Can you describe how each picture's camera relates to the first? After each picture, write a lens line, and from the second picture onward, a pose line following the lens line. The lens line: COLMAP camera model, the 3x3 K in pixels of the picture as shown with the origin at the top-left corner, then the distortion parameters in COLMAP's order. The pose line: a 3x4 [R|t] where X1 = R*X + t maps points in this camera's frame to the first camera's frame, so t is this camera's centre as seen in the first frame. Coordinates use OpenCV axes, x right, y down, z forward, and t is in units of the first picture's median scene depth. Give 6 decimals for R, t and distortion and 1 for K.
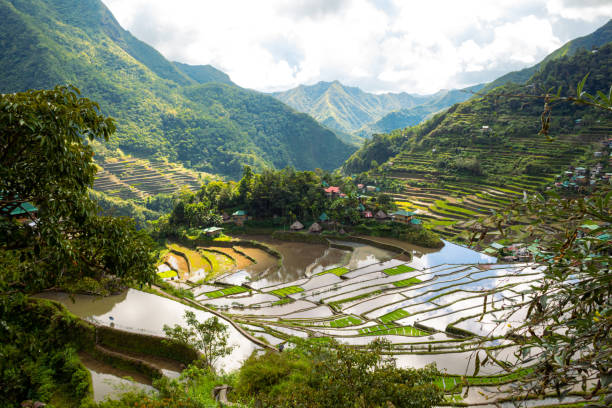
lens RADIAL K [[514.8, 0, 300.6], [0, 514.8, 203.9], [0, 0, 1]] dist [-0.164390, 0.155048]
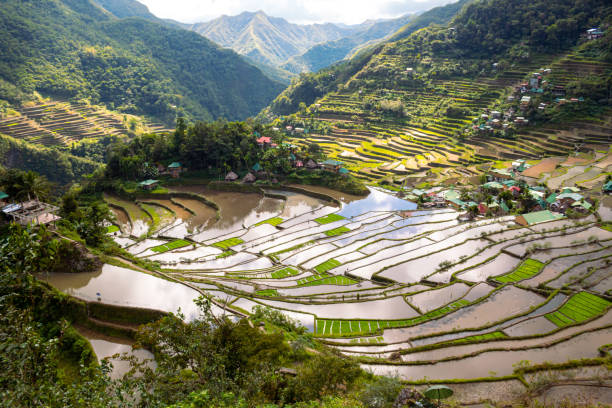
lens RADIAL K [[520.5, 0, 302.4], [0, 520.5, 203.0], [0, 0, 1]] dist [-0.163800, 0.155993]
pose [[0.989290, -0.036946, 0.141208, -0.013074], [0.018703, 0.991547, 0.128393, -0.029935], [-0.144758, -0.124377, 0.981619, -0.051579]]
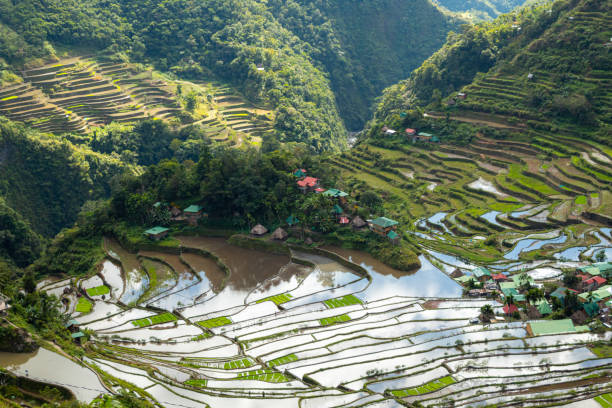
lens RADIAL K [[1023.1, 0, 306.0], [0, 1023.1, 204.0], [0, 0, 1]] dist [0.005513, -0.012819]
pose [[0.994138, 0.020892, -0.106082, 0.196129], [-0.007442, 0.992048, 0.125638, -0.166336], [0.107863, -0.124113, 0.986388, -0.478807]]
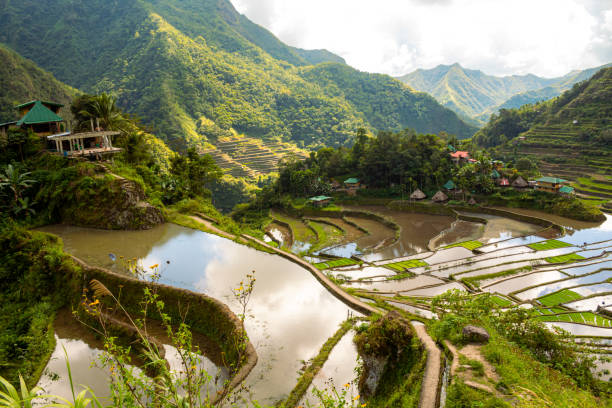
lens RADIAL K [[514.8, 0, 300.6], [0, 514.8, 203.9], [0, 0, 1]] dist [-0.164390, 0.155048]
pose [[0.974862, 0.017525, -0.222119, -0.006859], [-0.012664, 0.999648, 0.023294, 0.033176], [0.222449, -0.019895, 0.974741, 0.105718]]
